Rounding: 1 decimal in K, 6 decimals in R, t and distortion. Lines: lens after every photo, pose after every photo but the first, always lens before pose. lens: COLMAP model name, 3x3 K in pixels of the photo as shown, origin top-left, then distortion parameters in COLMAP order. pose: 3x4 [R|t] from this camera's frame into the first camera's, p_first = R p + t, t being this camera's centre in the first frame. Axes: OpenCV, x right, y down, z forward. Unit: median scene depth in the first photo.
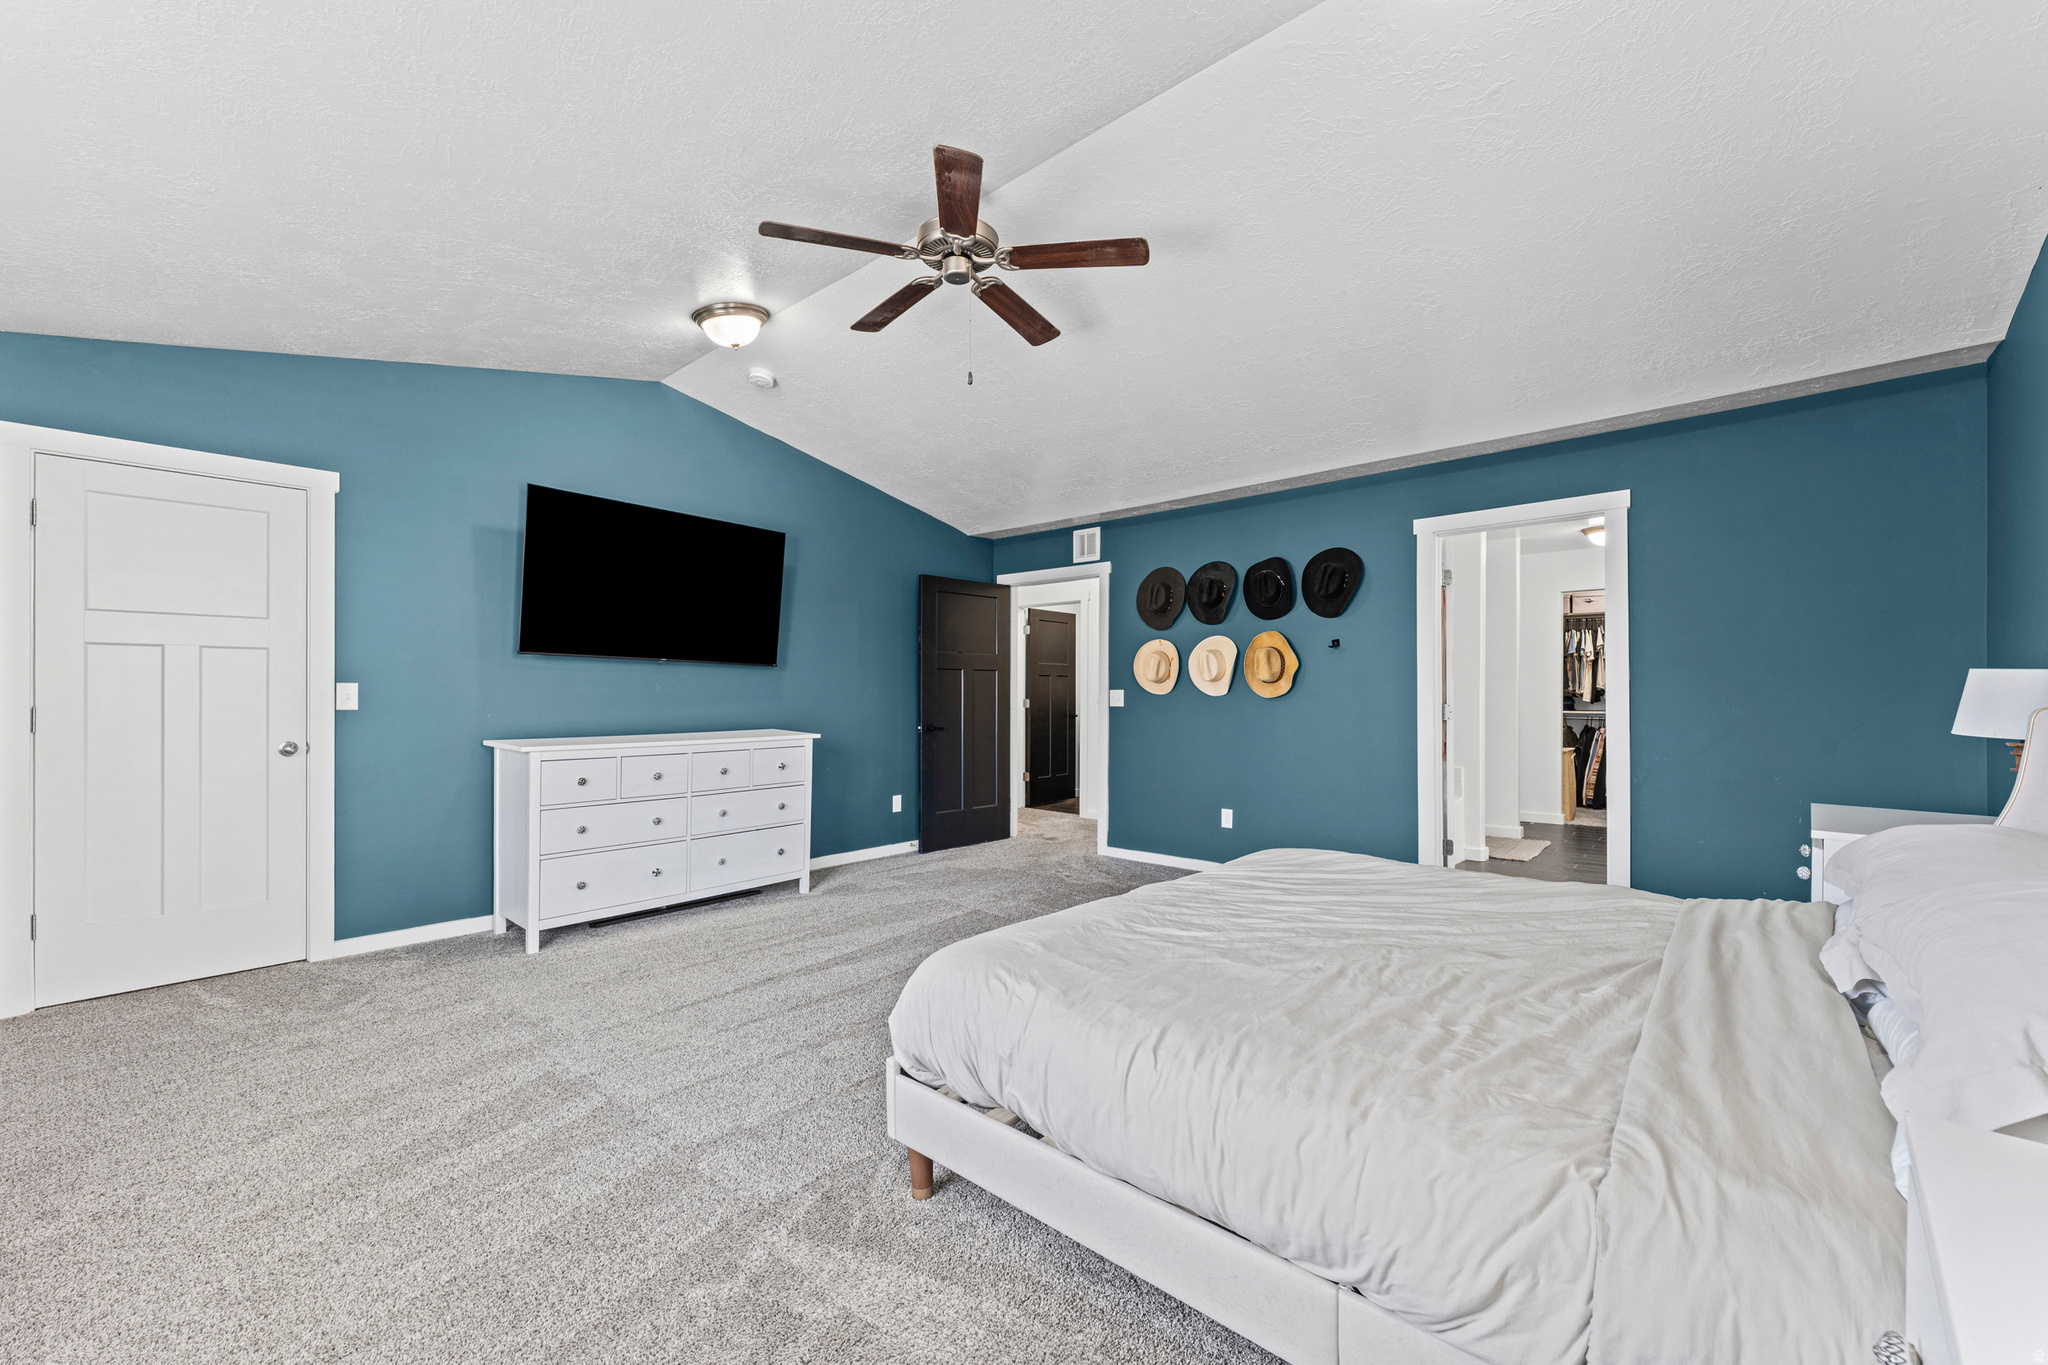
lens RADIAL K [[816.8, 0, 1020.0], [0, 816.8, 688.4], [0, 0, 1]] dist [0.000261, 0.000138]
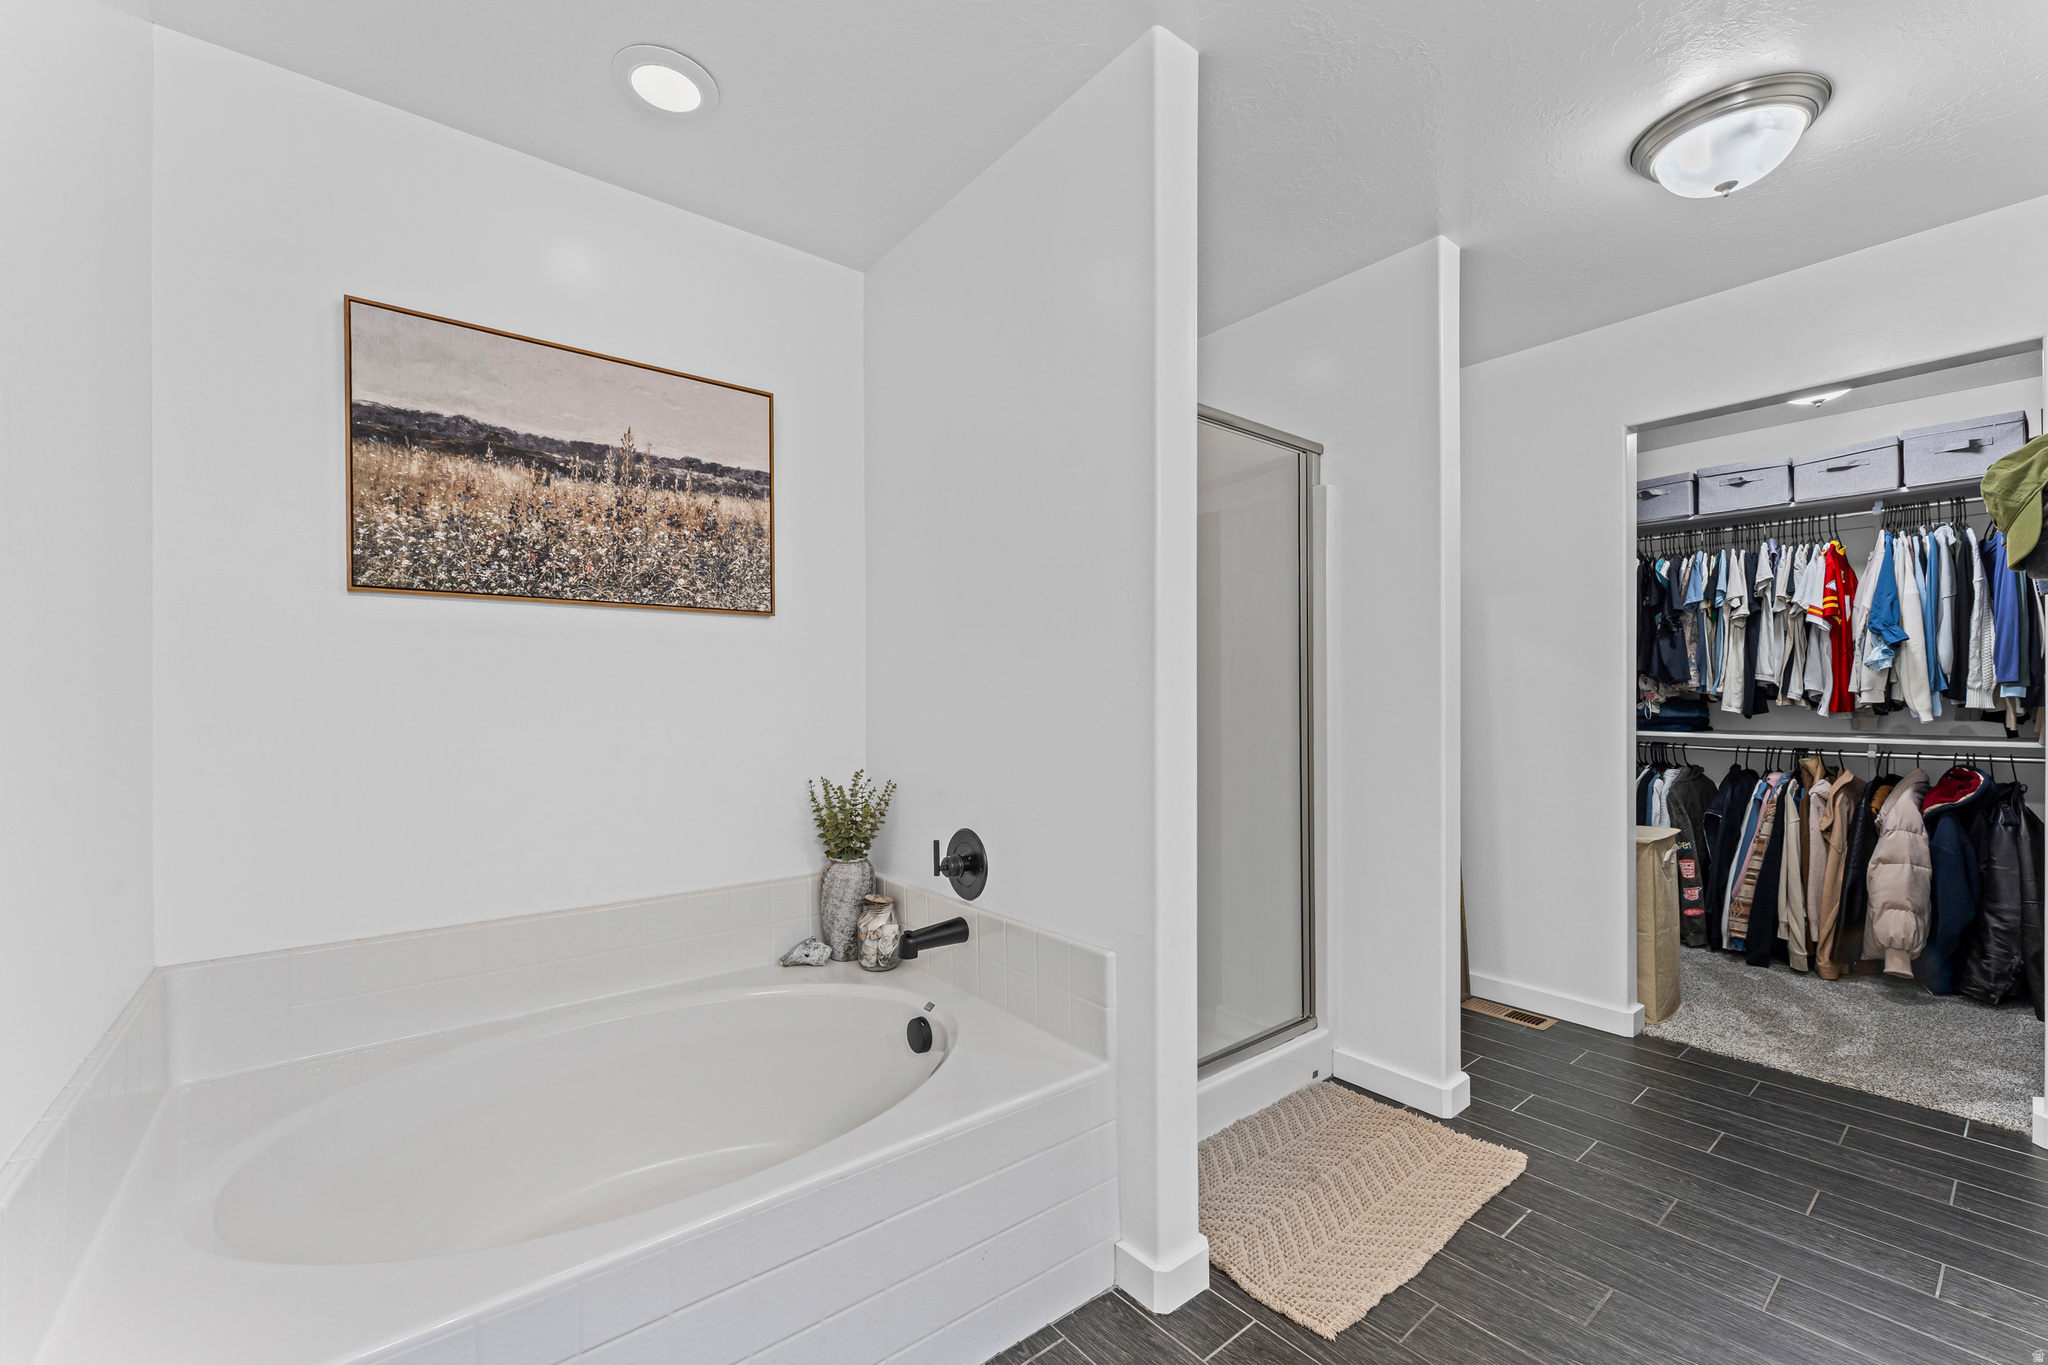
lens RADIAL K [[823.2, 0, 1013.9], [0, 823.2, 704.1], [0, 0, 1]] dist [-0.001402, -0.000179]
pose [[0.984983, -0.001964, -0.172643, 0.393283], [0.002664, 0.999989, 0.003822, 0.008935], [0.172634, -0.004224, 0.984977, 0.503387]]
